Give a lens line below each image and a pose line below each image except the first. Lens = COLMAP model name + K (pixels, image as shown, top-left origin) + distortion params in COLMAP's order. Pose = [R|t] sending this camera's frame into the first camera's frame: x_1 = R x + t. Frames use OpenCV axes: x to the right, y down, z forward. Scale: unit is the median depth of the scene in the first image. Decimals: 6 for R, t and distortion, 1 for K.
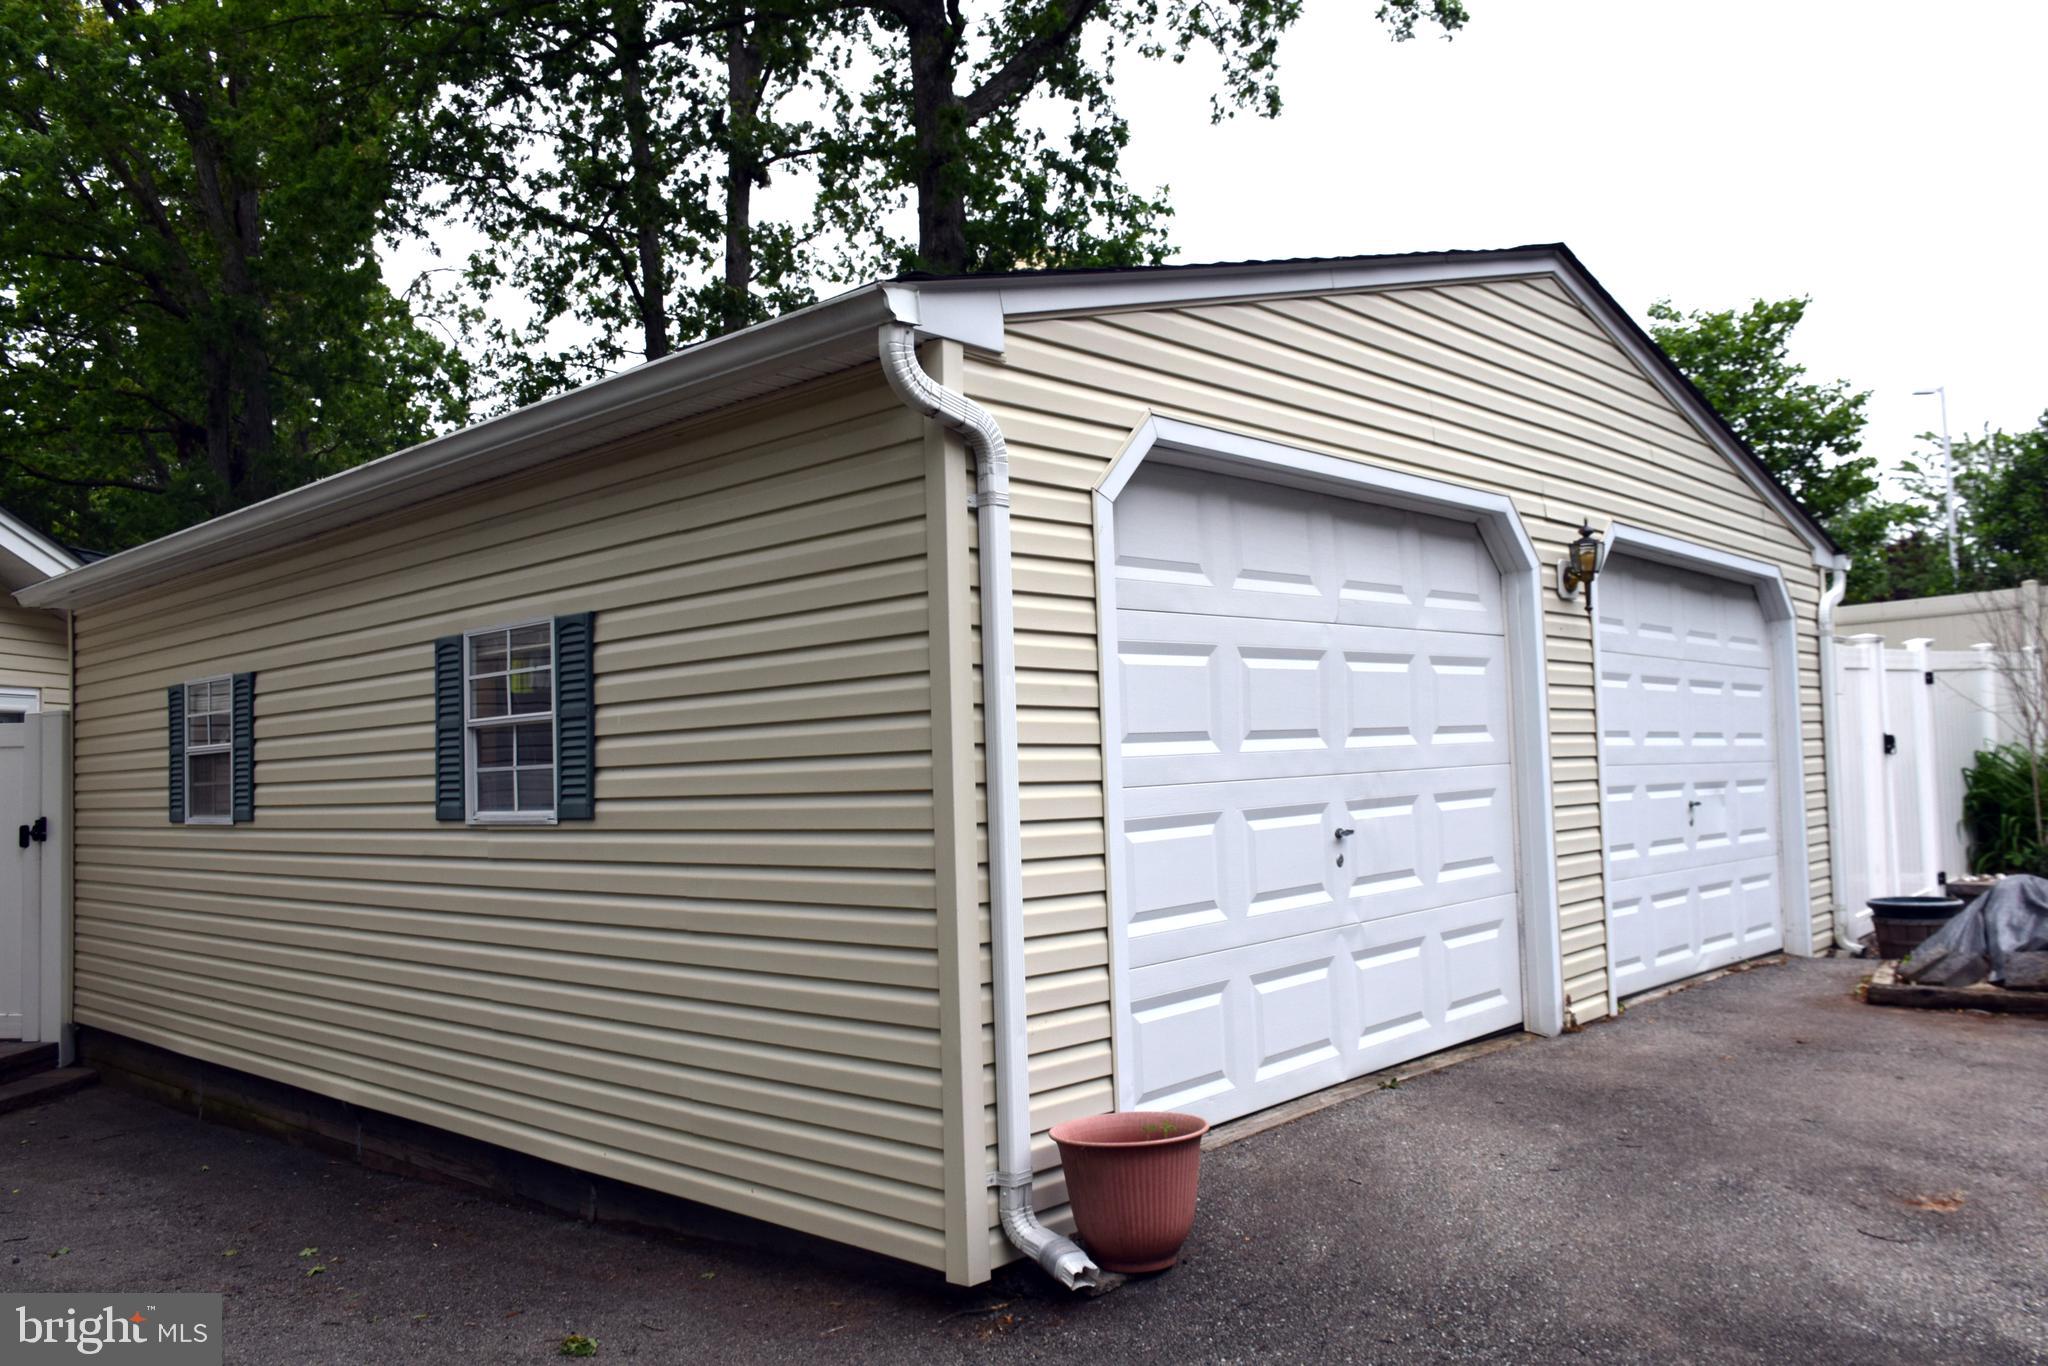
lens RADIAL K [[1567.7, 0, 1024.0], [0, 1567.7, 683.0], [0, 0, 1]] dist [-0.040671, -0.000946]
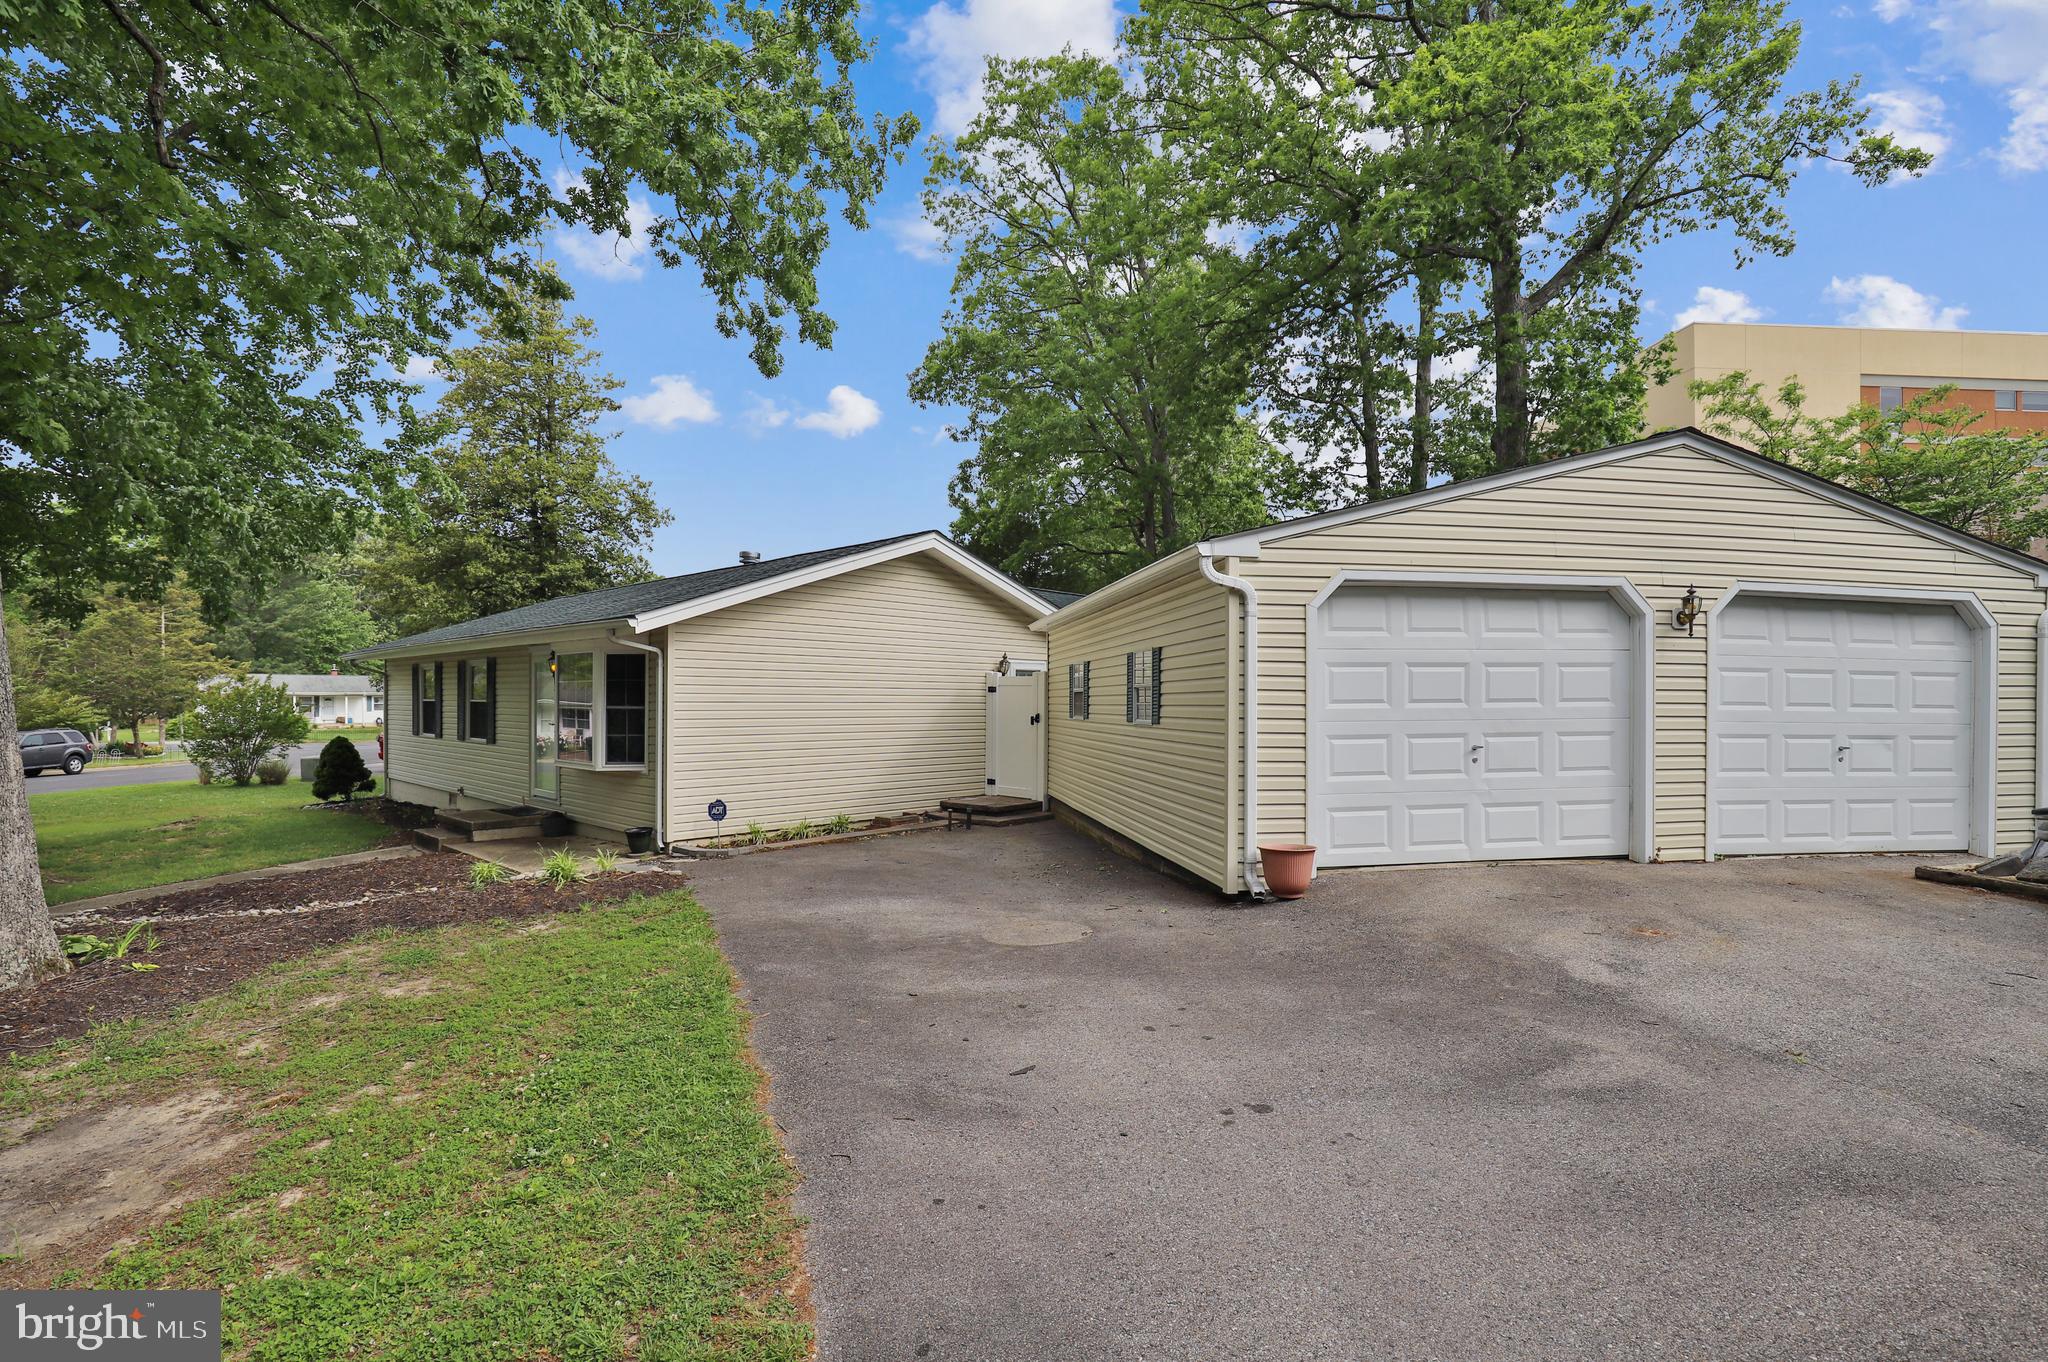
lens RADIAL K [[949.1, 0, 1031.6], [0, 949.1, 692.7], [0, 0, 1]] dist [-0.019240, 0.000463]
pose [[0.788252, 0.029018, -0.614668, 0.420338], [0.006201, 0.998462, 0.055089, -0.044189], [0.615321, -0.047236, 0.786860, -0.318608]]
